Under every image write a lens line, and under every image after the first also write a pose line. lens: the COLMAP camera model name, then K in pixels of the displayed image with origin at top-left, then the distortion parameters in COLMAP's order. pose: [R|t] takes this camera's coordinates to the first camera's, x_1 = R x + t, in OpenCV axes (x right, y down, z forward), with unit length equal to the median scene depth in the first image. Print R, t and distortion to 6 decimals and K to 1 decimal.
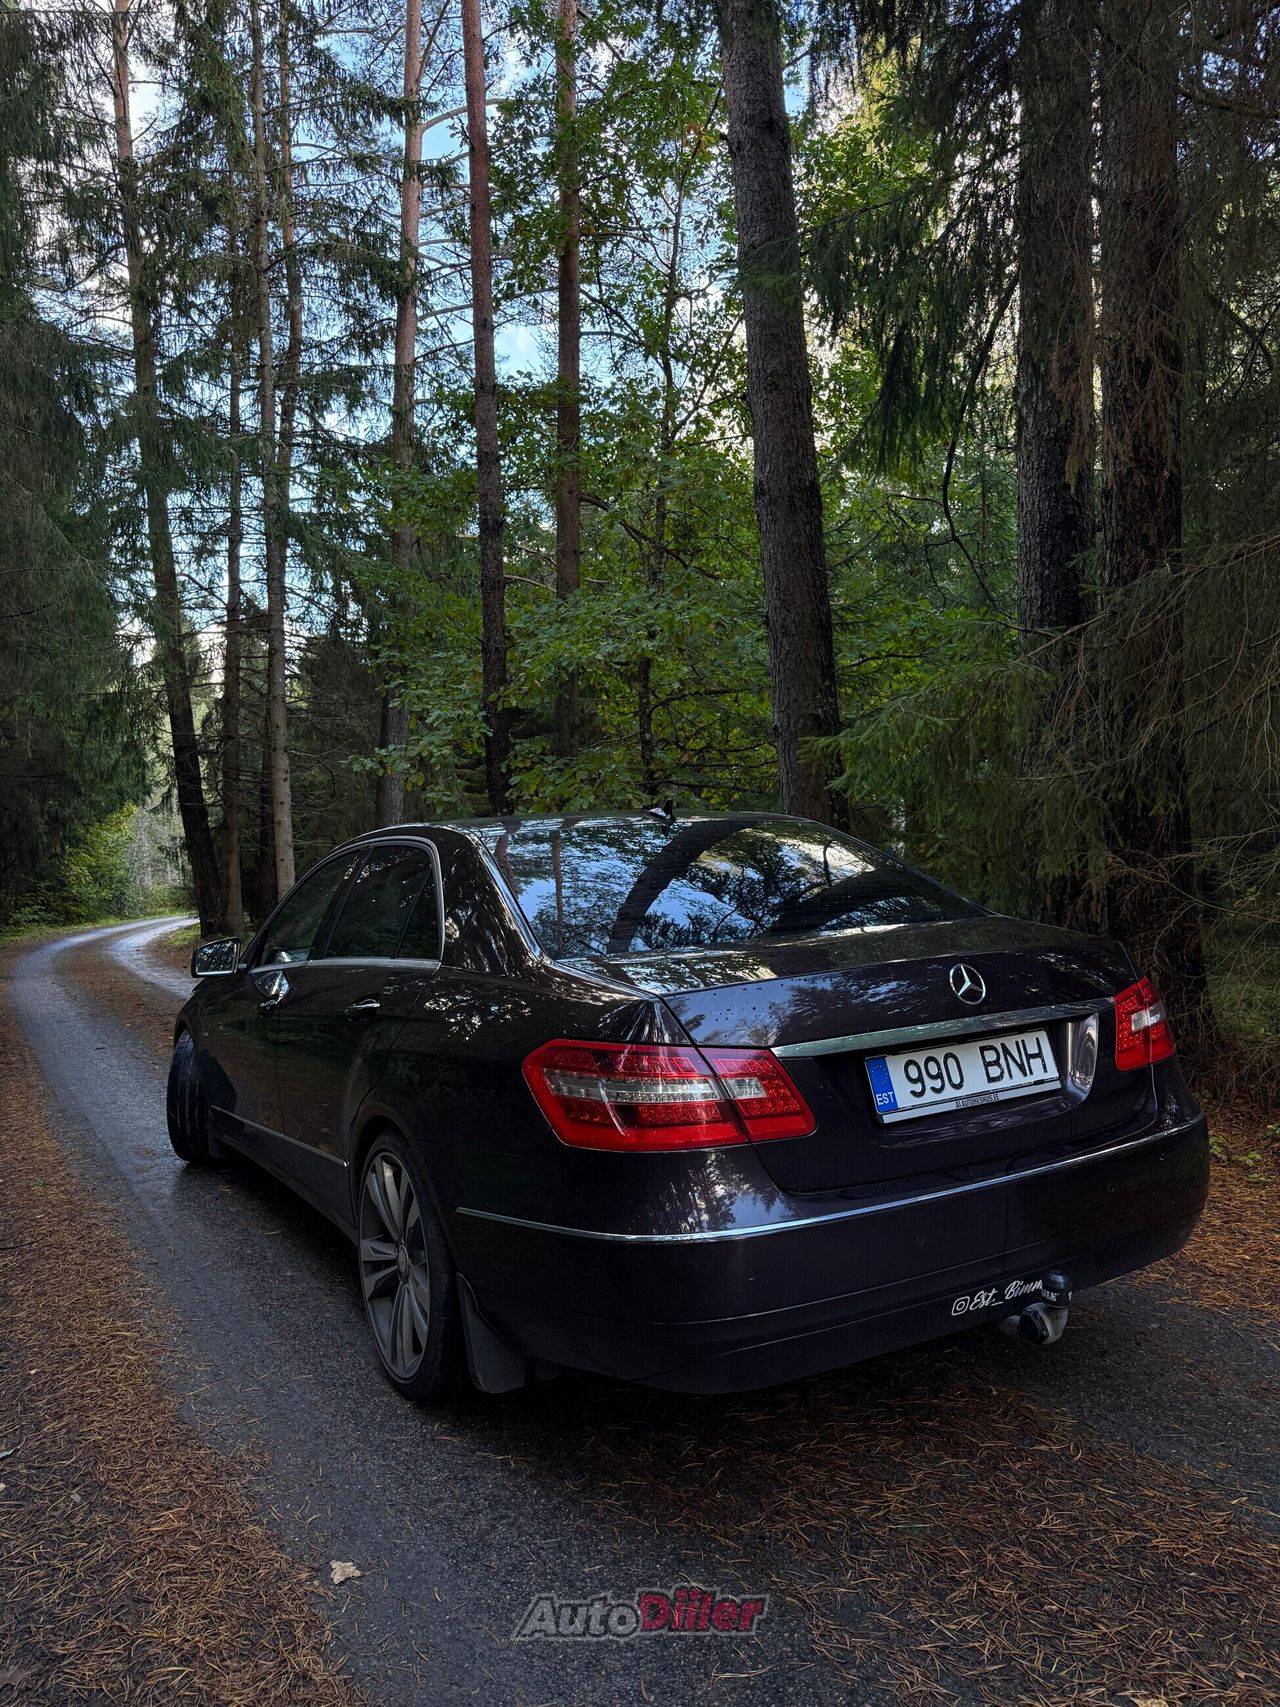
lens RADIAL K [[1136.1, 0, 644.3], [0, 1136.1, 859.4], [0, 0, 1]] dist [0.037765, -0.047081]
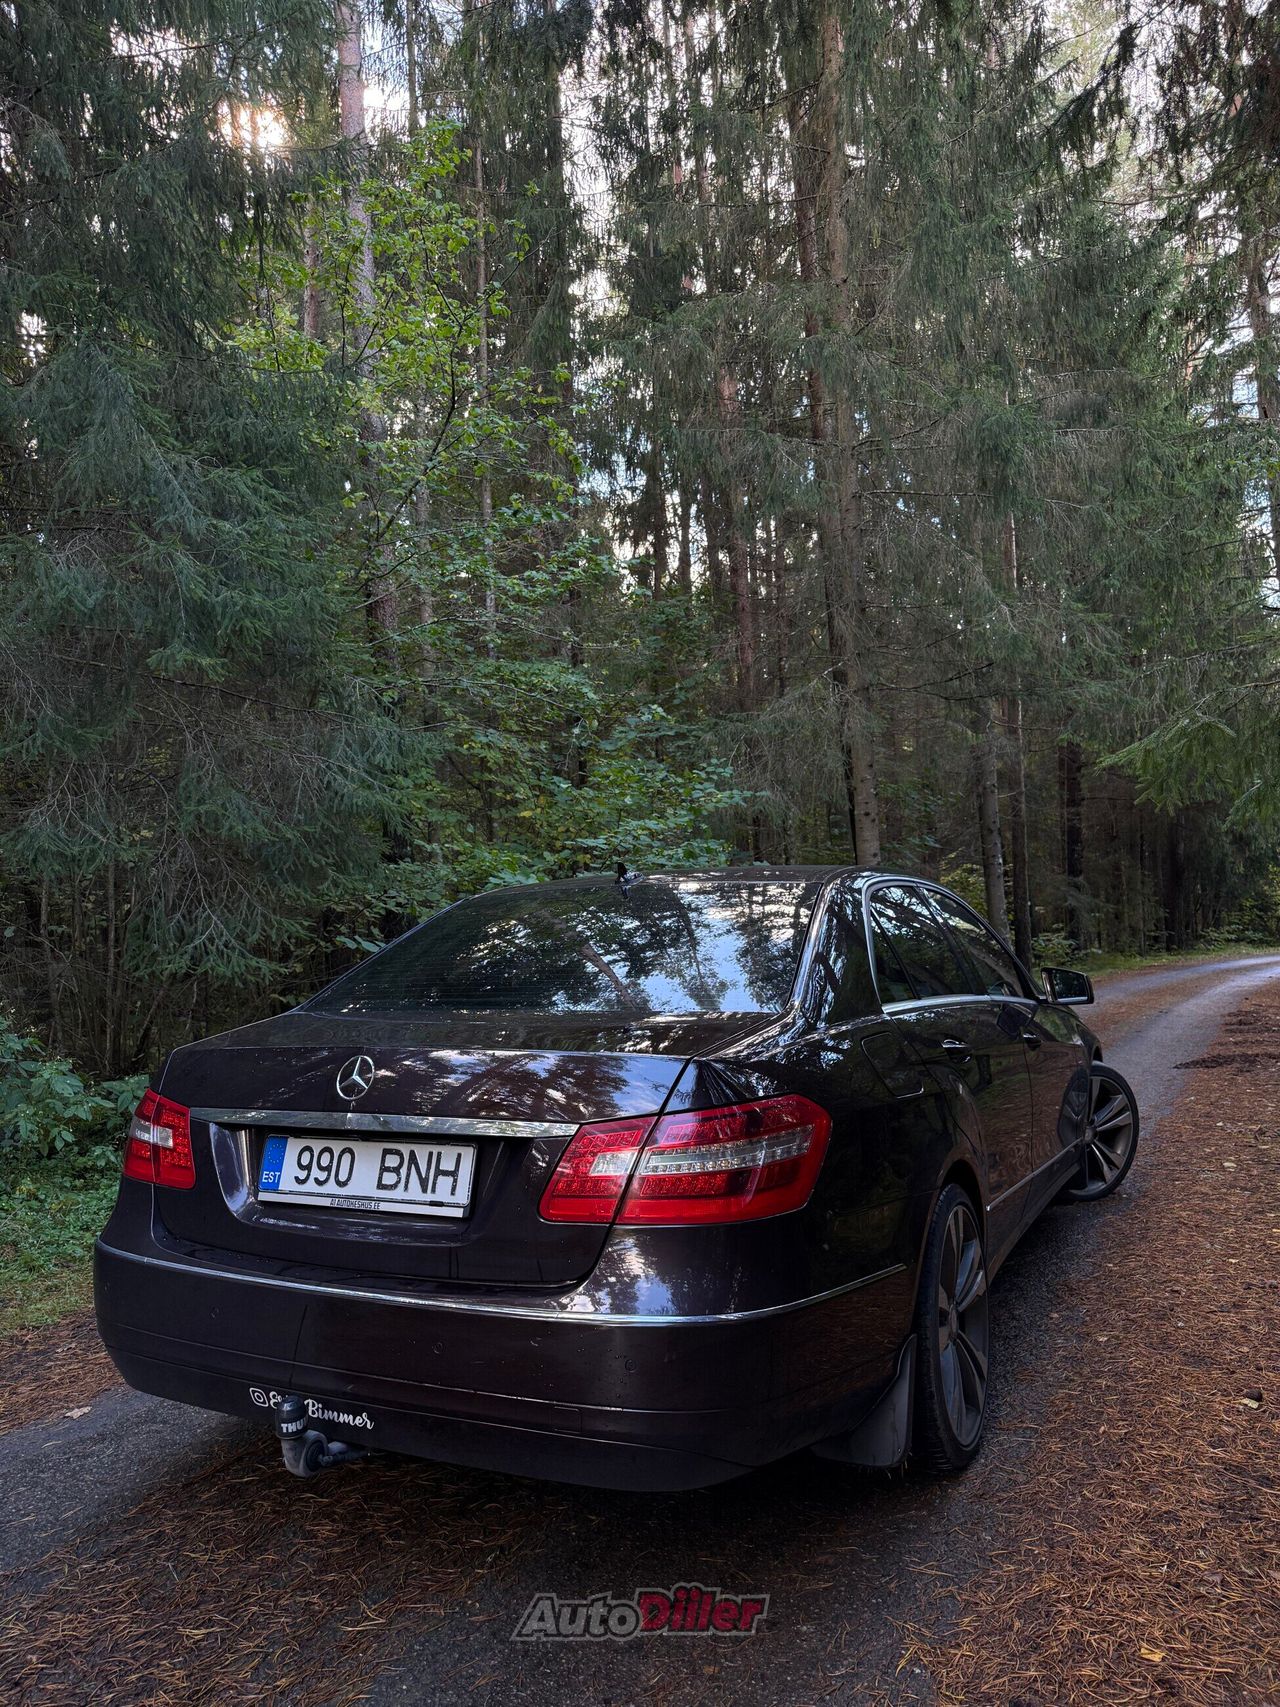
lens RADIAL K [[1136.1, 0, 644.3], [0, 1136.1, 859.4], [0, 0, 1]] dist [0.037765, -0.047081]
pose [[0.581442, -0.019650, -0.813351, 1.207188], [0.009696, 0.999805, -0.017224, -0.054873], [0.813530, 0.002128, 0.581519, 0.646404]]
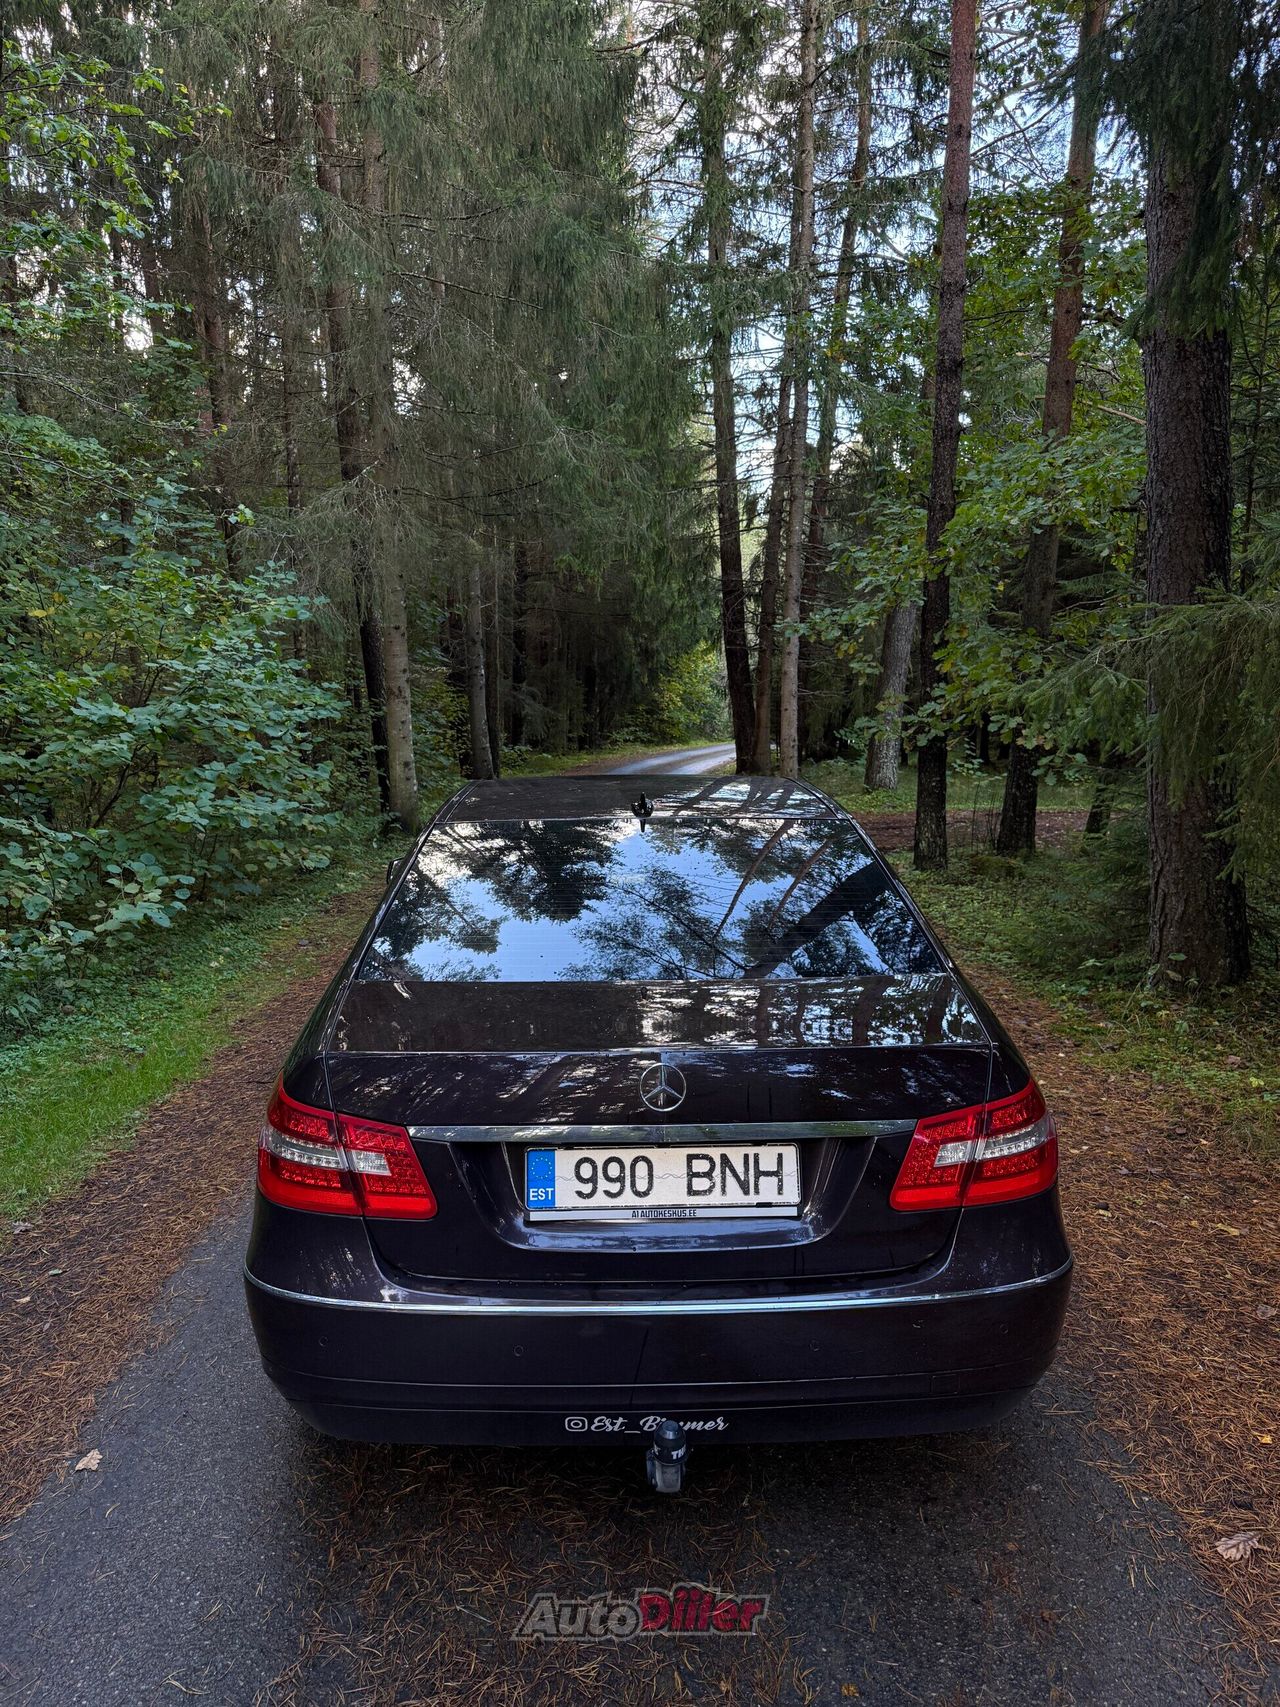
lens RADIAL K [[1136.1, 0, 644.3], [0, 1136.1, 859.4], [0, 0, 1]] dist [0.037765, -0.047081]
pose [[0.886629, 0.104274, -0.450573, 0.657300], [-0.039849, 0.987852, 0.150198, -0.201299], [0.460761, -0.115215, 0.880014, 0.230500]]
